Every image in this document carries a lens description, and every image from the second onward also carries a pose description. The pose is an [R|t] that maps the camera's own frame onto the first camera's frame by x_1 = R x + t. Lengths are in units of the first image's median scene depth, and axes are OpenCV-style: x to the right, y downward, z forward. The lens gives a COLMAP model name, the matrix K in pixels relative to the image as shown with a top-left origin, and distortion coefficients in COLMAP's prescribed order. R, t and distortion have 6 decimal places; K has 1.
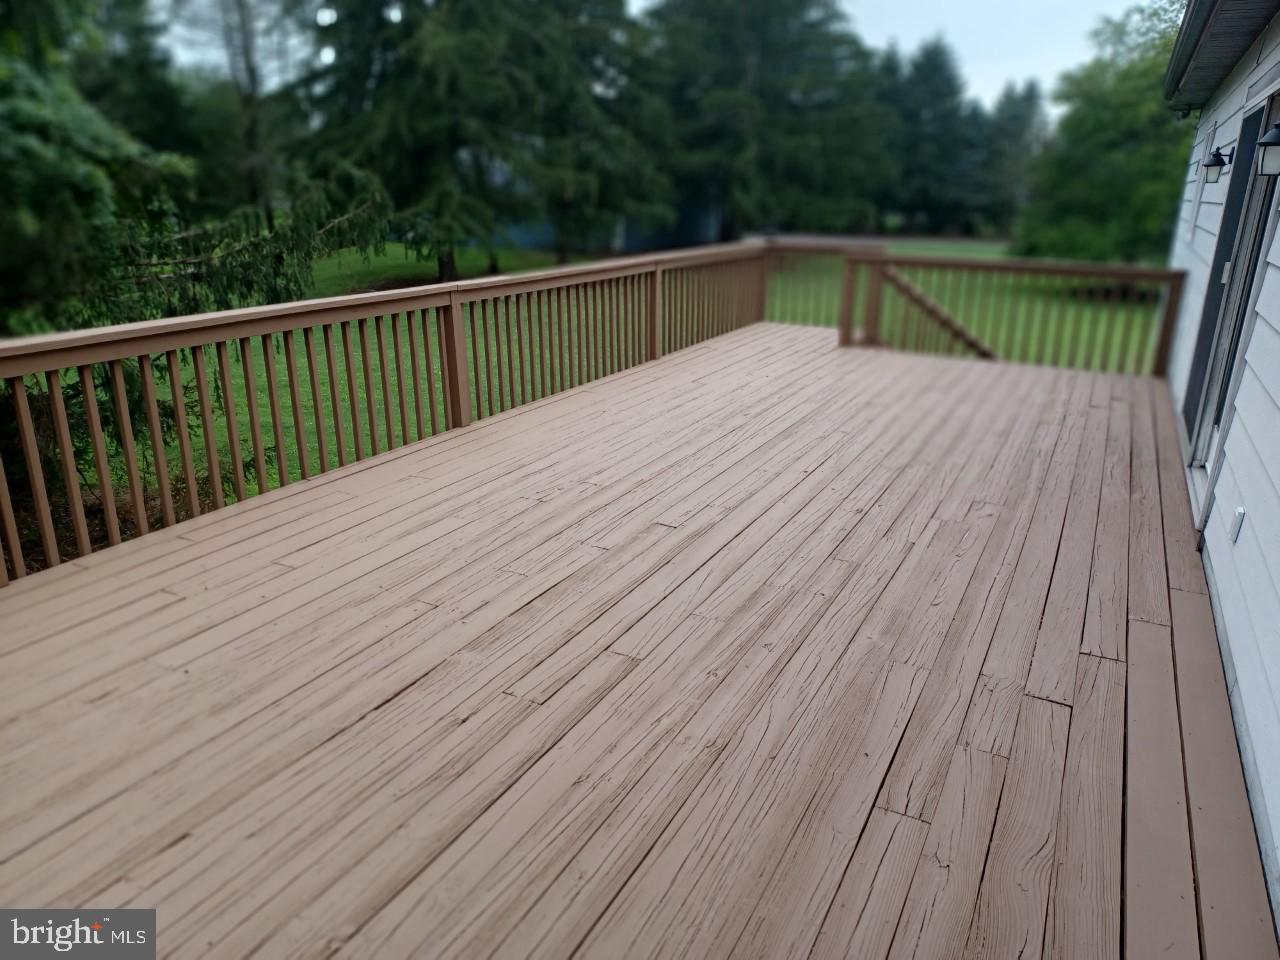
lens RADIAL K [[859.9, 0, 638.9], [0, 859.9, 479.3], [0, 0, 1]] dist [0.012254, -0.005936]
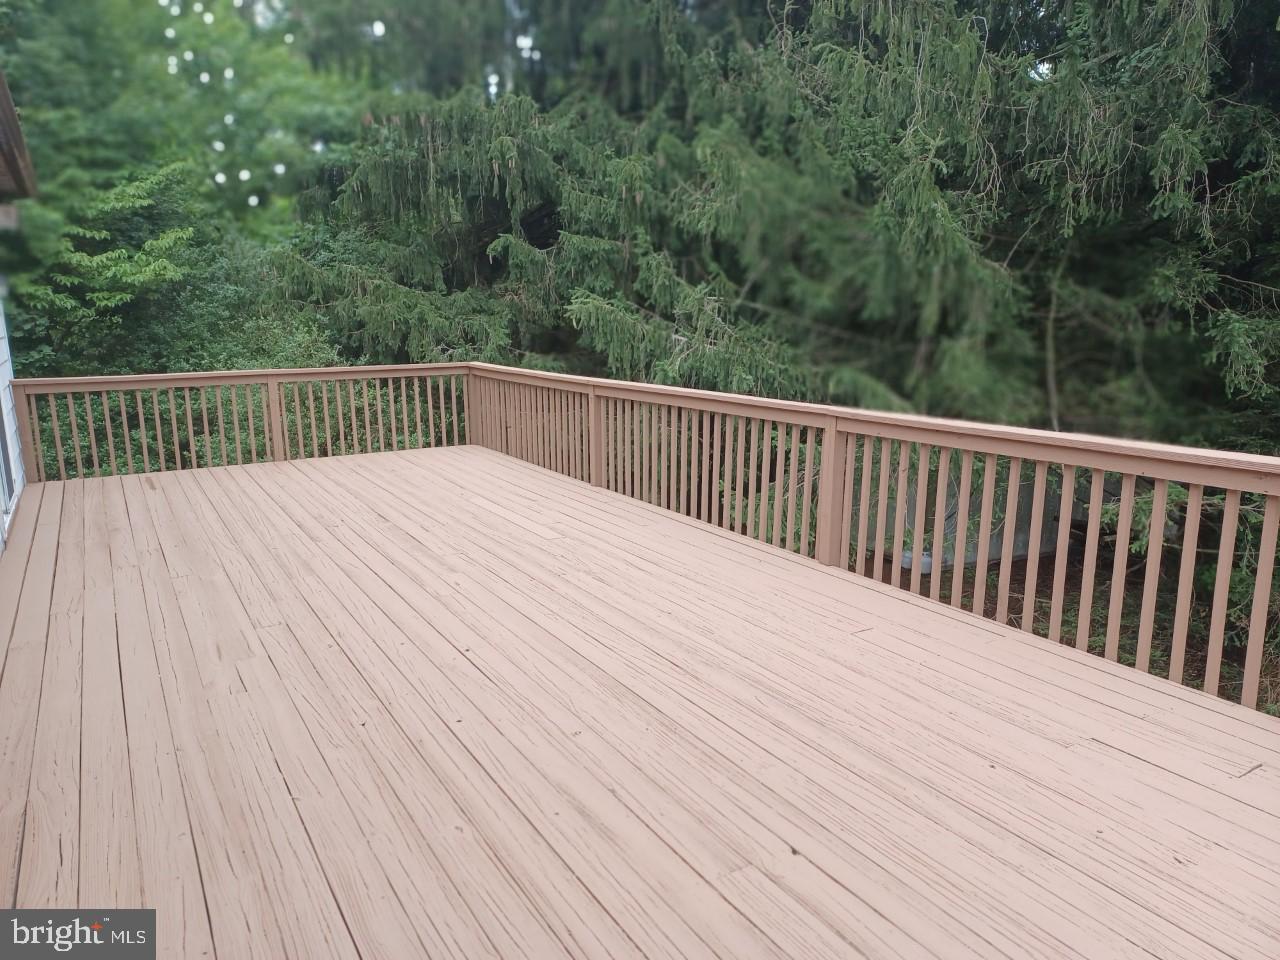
lens RADIAL K [[859.9, 0, 638.8], [0, 859.9, 481.4], [0, 0, 1]] dist [0.012254, -0.005936]
pose [[-0.486089, 0.171677, -0.856881, 0.856804], [-0.276016, 0.900164, 0.336926, -0.512657], [0.829176, 0.400289, -0.390174, 1.527547]]
